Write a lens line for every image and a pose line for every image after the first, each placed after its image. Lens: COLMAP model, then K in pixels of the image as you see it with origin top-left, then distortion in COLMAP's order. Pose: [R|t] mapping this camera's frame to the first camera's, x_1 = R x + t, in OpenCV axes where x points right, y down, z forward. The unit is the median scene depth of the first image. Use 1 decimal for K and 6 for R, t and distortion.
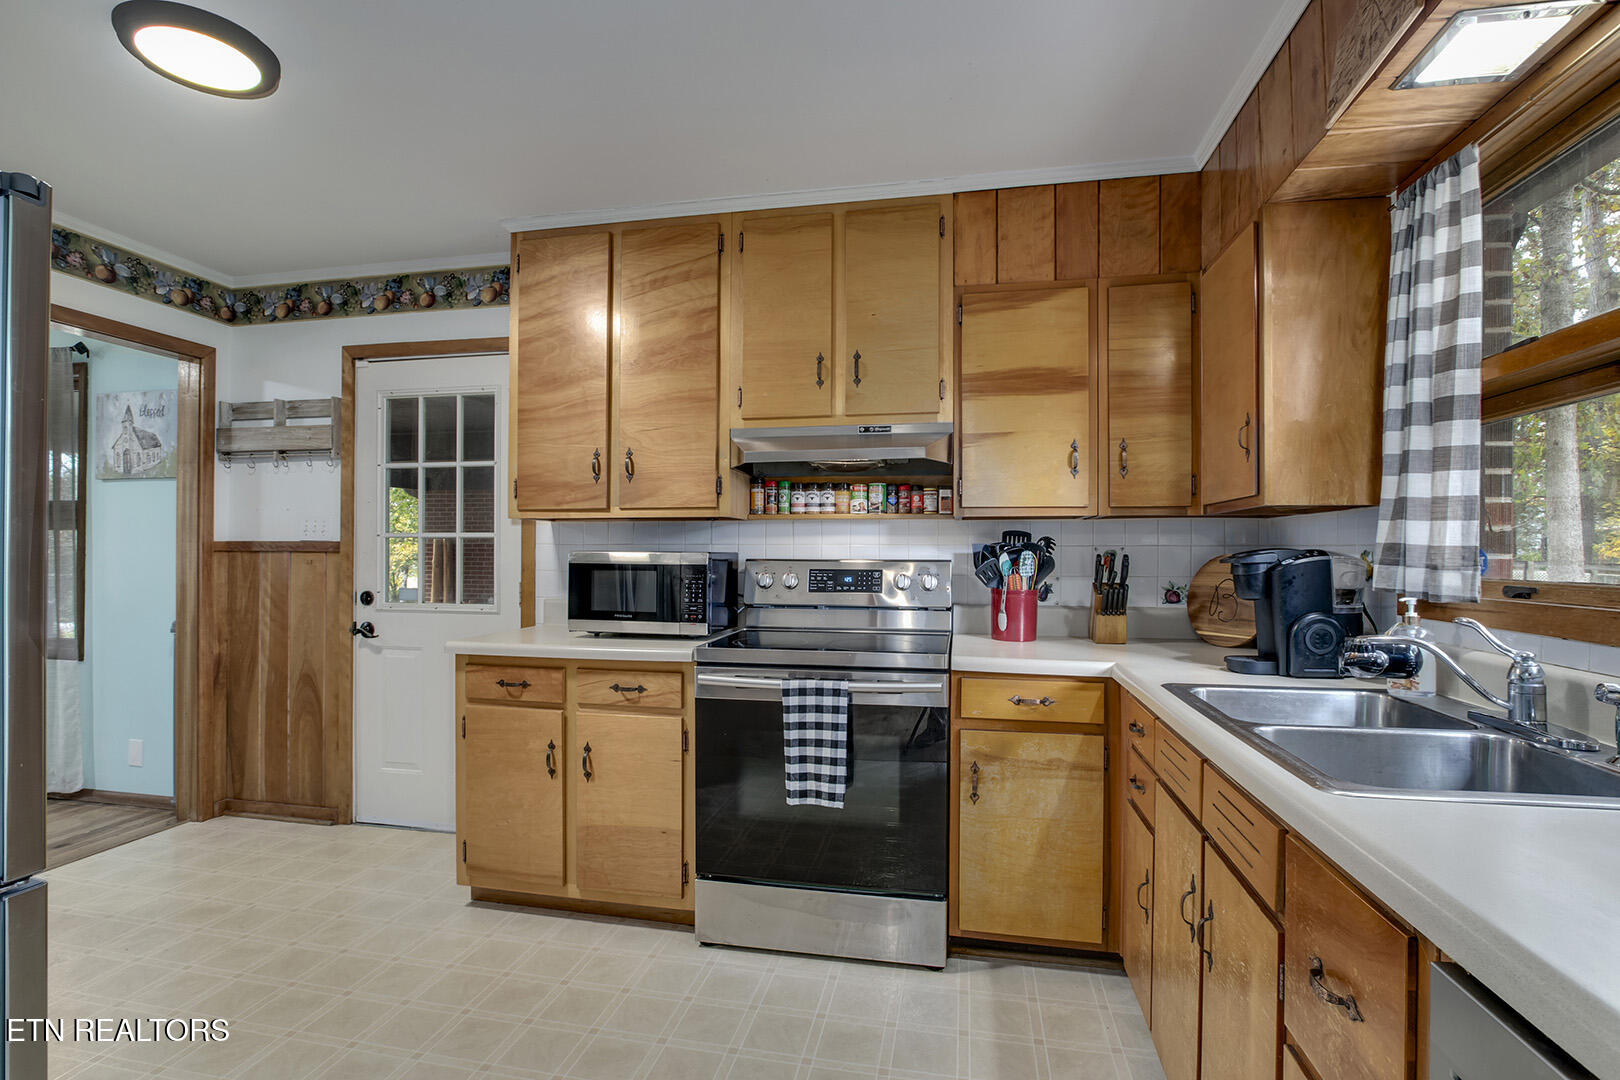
lens RADIAL K [[753.4, 0, 813.3], [0, 753.4, 550.6], [0, 0, 1]] dist [-0.025548, 0.002638]
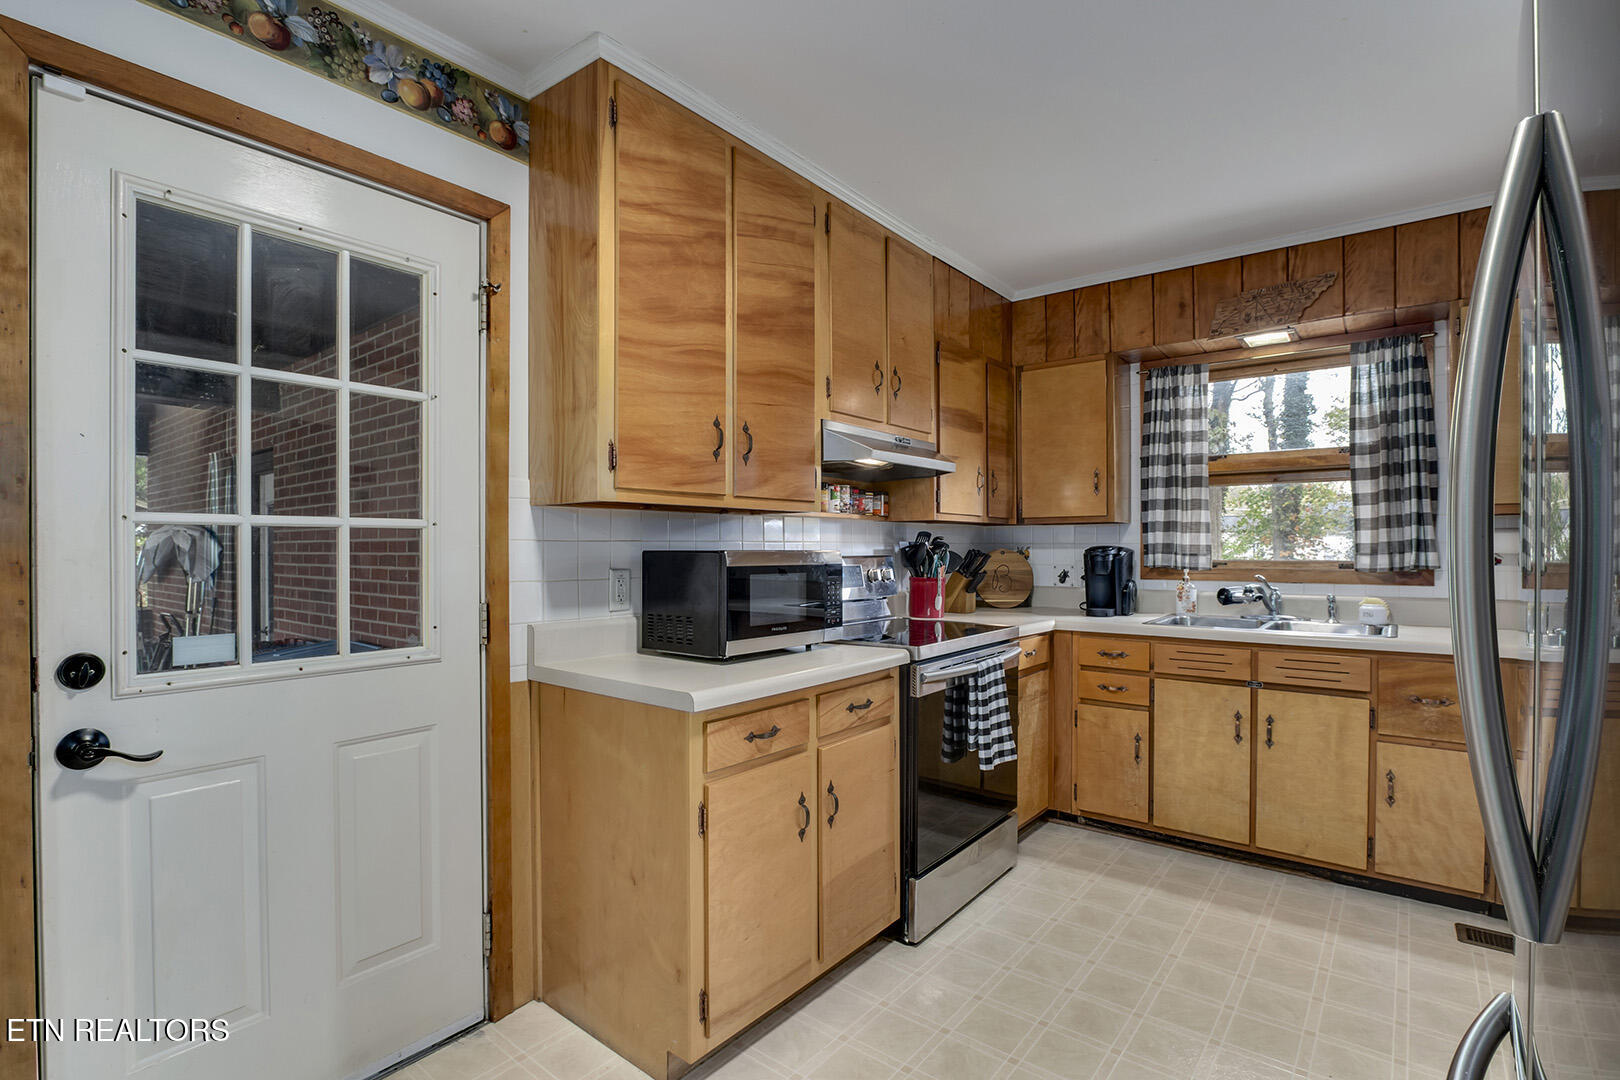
lens RADIAL K [[753.4, 0, 805.7], [0, 753.4, 548.2], [0, 0, 1]] dist [-0.025548, 0.002638]
pose [[0.469678, -0.005278, 0.882822, -1.019905], [0.001869, 0.999986, 0.004984, -0.005766], [-0.882836, -0.000691, 0.469682, 0.619979]]
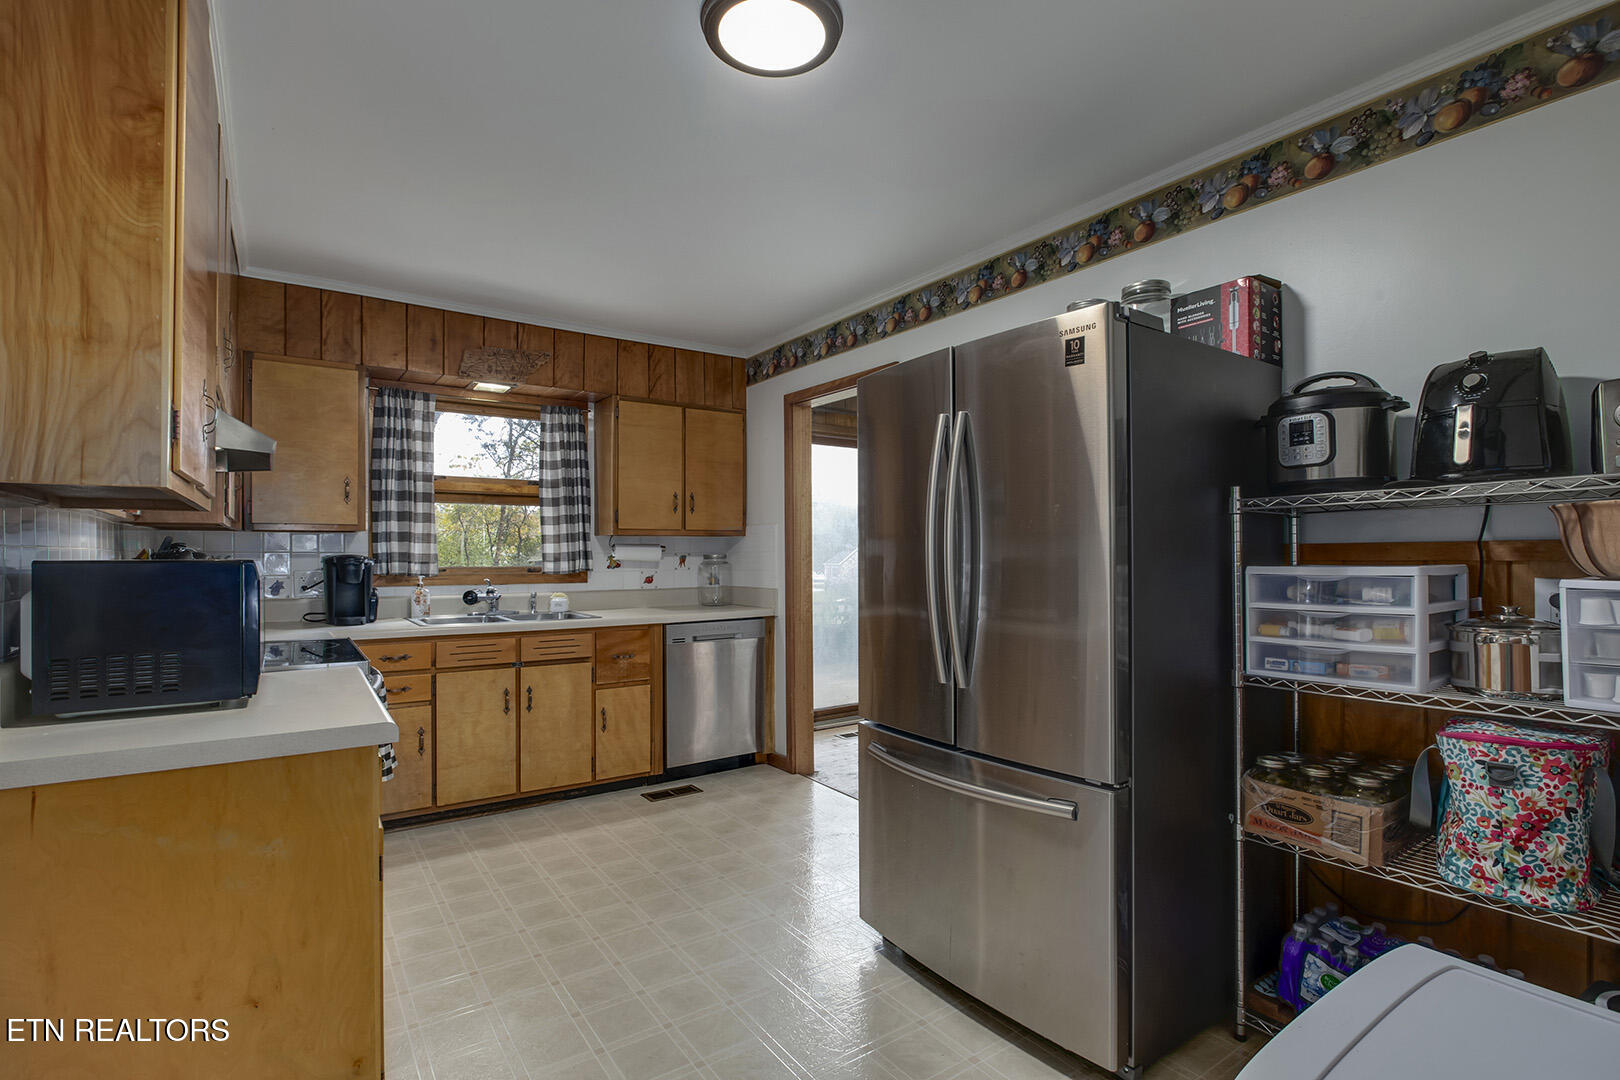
lens RADIAL K [[753.4, 0, 805.0], [0, 753.4, 543.7], [0, 0, 1]] dist [-0.025548, 0.002638]
pose [[-0.703291, 0.008011, 0.710857, -1.114647], [-0.002083, 0.999909, -0.013330, -0.005795], [-0.710899, -0.010856, -0.703210, 1.175849]]
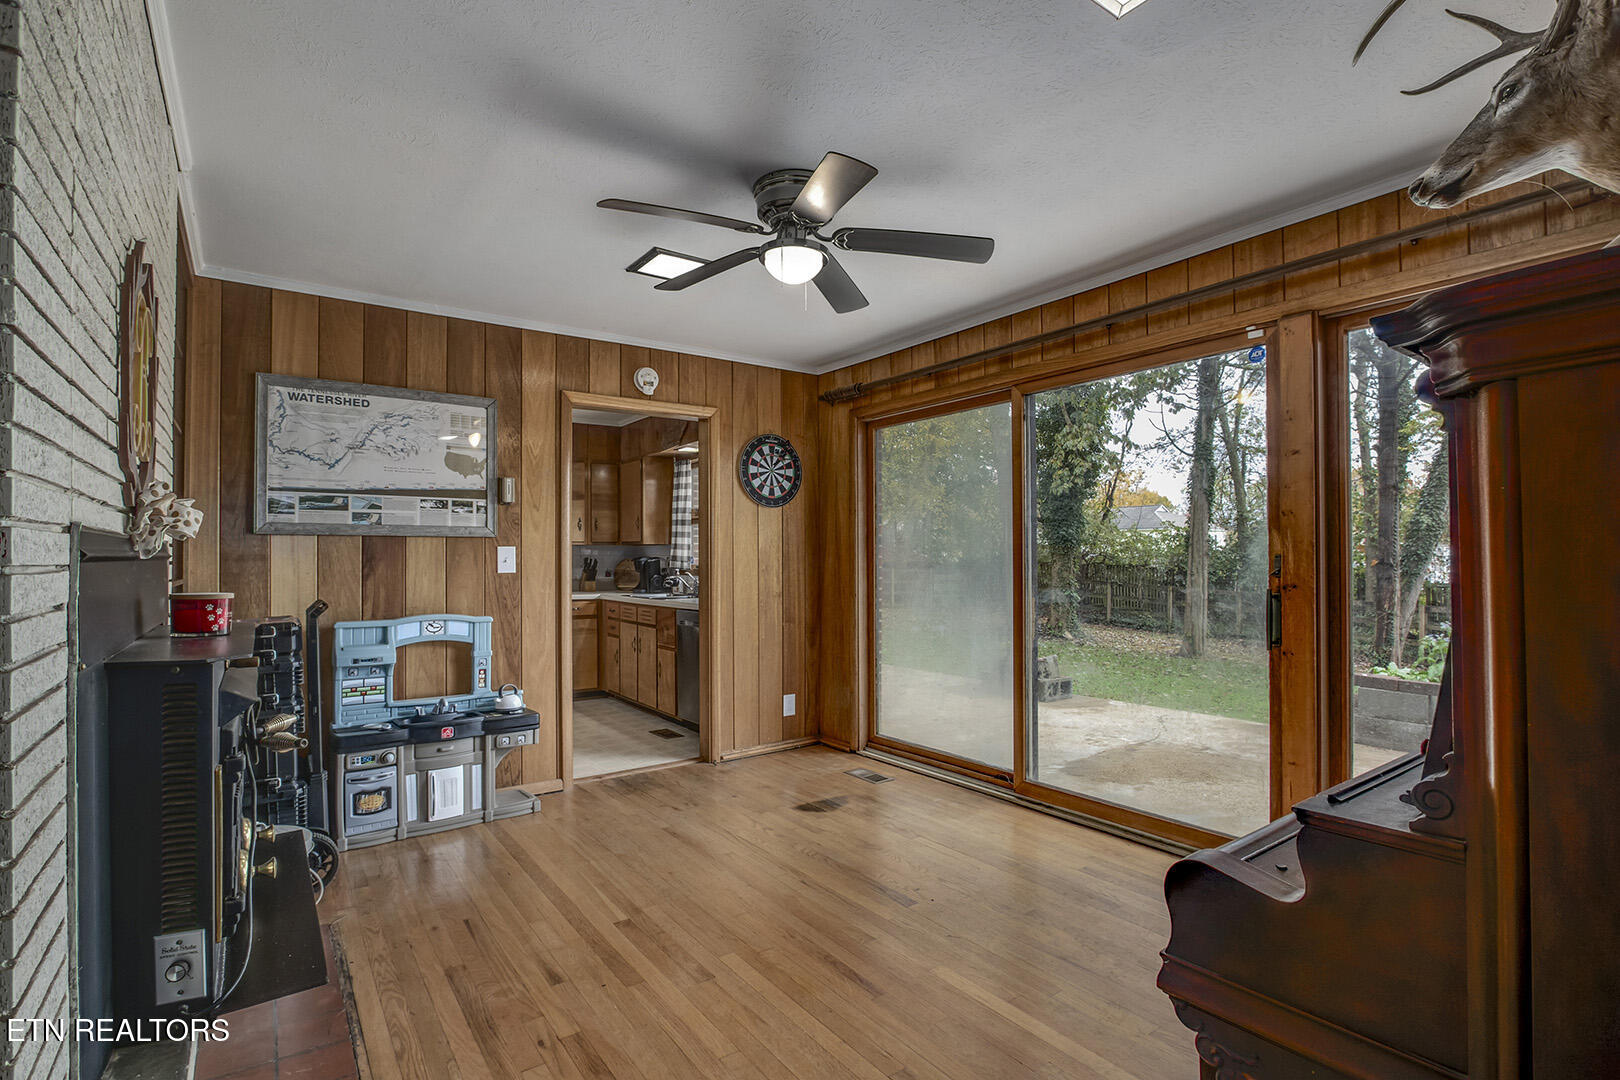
lens RADIAL K [[753.4, 0, 807.5], [0, 753.4, 543.5], [0, 0, 1]] dist [-0.025548, 0.002638]
pose [[0.674004, 0.004454, 0.738714, -1.090154], [0.005533, 0.999923, -0.011077, -0.016558], [-0.738707, 0.011553, 0.673928, -1.428811]]
